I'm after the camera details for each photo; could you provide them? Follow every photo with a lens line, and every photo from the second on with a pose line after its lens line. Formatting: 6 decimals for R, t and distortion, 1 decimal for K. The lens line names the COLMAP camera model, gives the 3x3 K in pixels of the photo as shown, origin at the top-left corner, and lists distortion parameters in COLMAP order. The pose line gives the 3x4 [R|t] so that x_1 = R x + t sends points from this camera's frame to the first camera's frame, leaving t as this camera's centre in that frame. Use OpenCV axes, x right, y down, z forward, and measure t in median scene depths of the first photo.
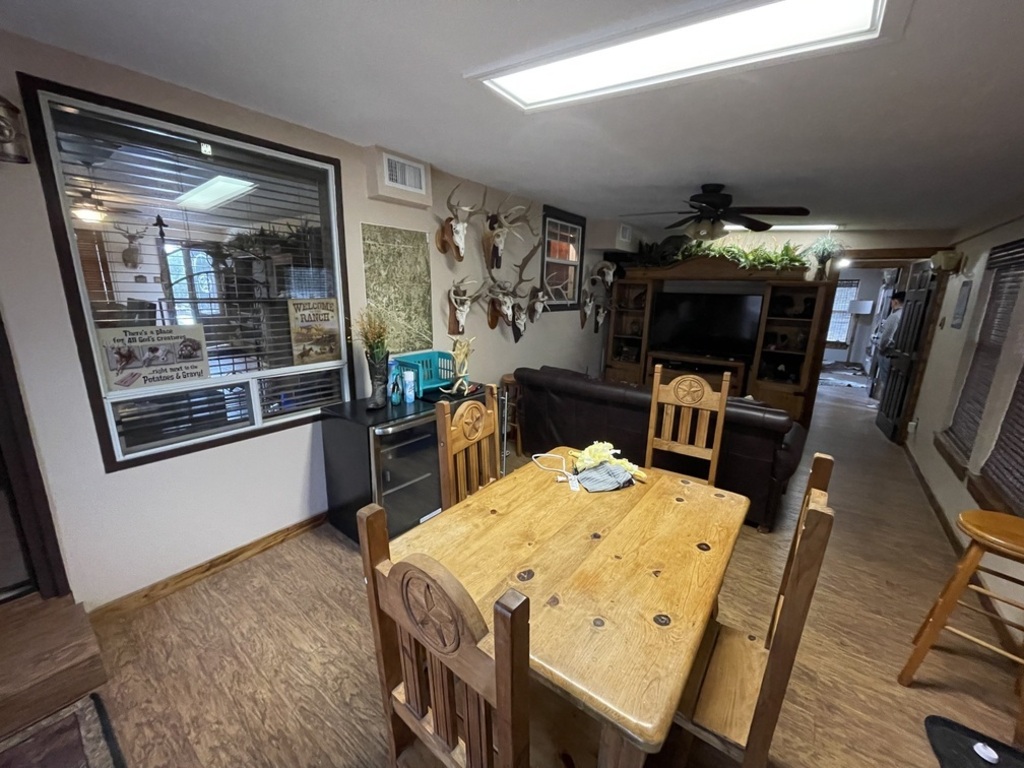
lens RADIAL K [[410.7, 0, 512.0], [0, 410.7, 384.0], [0, 0, 1]] dist [-0.000142, -0.000104]
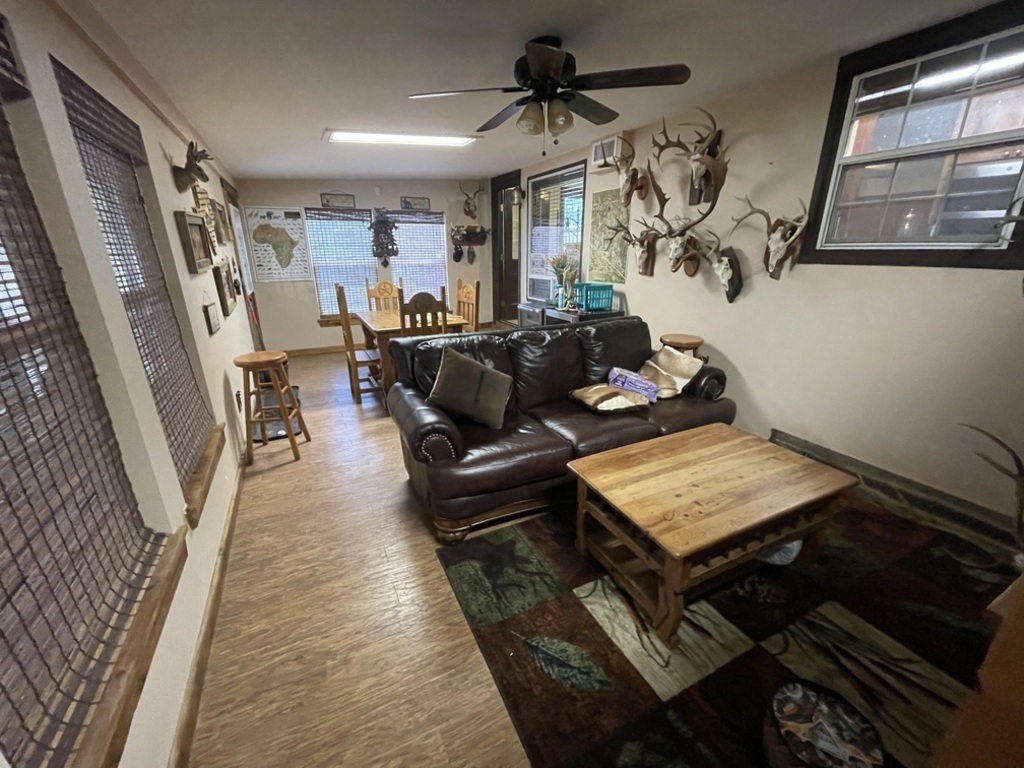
lens RADIAL K [[410.7, 0, 512.0], [0, 410.7, 384.0], [0, 0, 1]] dist [-0.000142, -0.000104]
pose [[-0.439744, 0.267707, -0.857297, 1.179326], [-0.204241, 0.899725, 0.385720, -0.241046], [0.874592, 0.344713, -0.340972, 1.336314]]
